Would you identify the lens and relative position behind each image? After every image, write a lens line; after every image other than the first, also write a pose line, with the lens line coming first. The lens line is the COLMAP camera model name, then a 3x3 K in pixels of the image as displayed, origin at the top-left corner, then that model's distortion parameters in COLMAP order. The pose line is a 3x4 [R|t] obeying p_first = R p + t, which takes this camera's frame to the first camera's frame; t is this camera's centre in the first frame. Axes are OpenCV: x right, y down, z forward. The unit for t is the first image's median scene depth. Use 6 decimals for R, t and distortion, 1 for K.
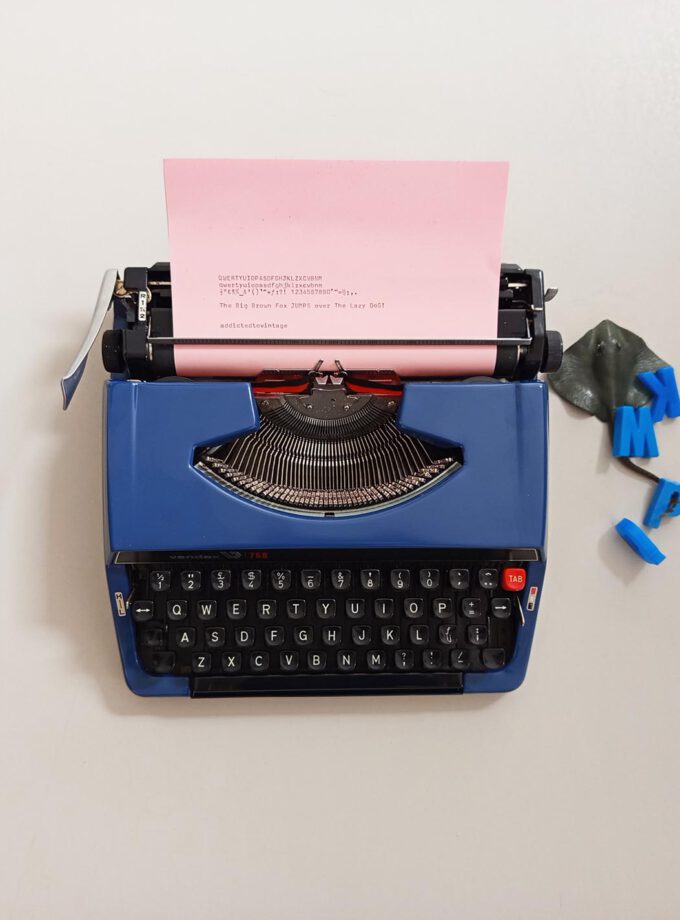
lens RADIAL K [[863.0, 0, 346.8], [0, 863.0, 460.5], [0, 0, 1]] dist [0.069174, 0.000000]
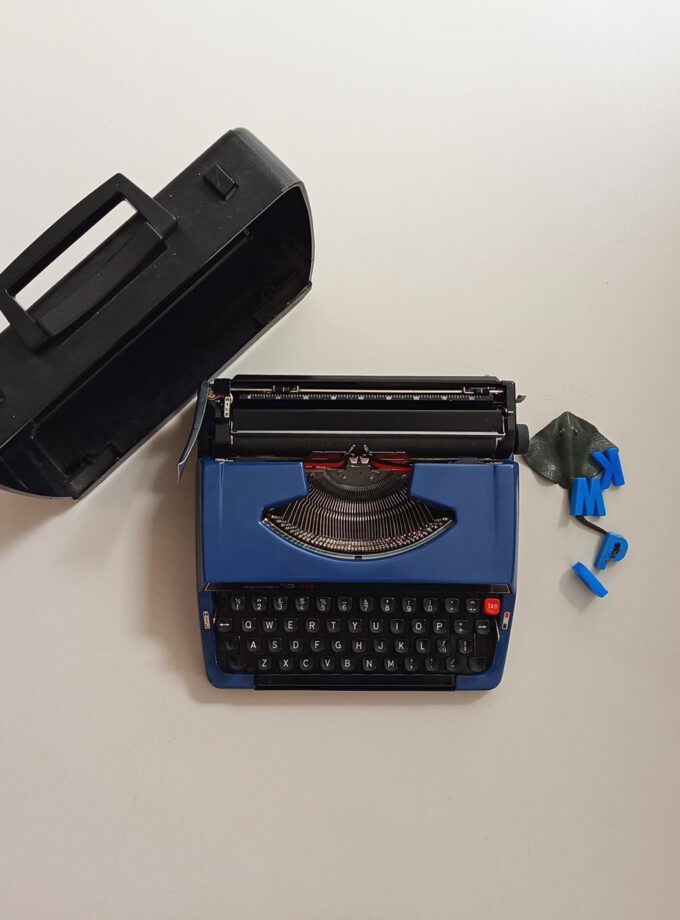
lens RADIAL K [[863.0, 0, 339.2], [0, 863.0, 465.6], [0, 0, 1]] dist [0.069174, 0.000000]
pose [[0.999594, 0.010609, -0.026433, -0.015367], [-0.011221, 0.999670, -0.023096, -0.051016], [0.026179, 0.023383, 0.999384, -0.379751]]
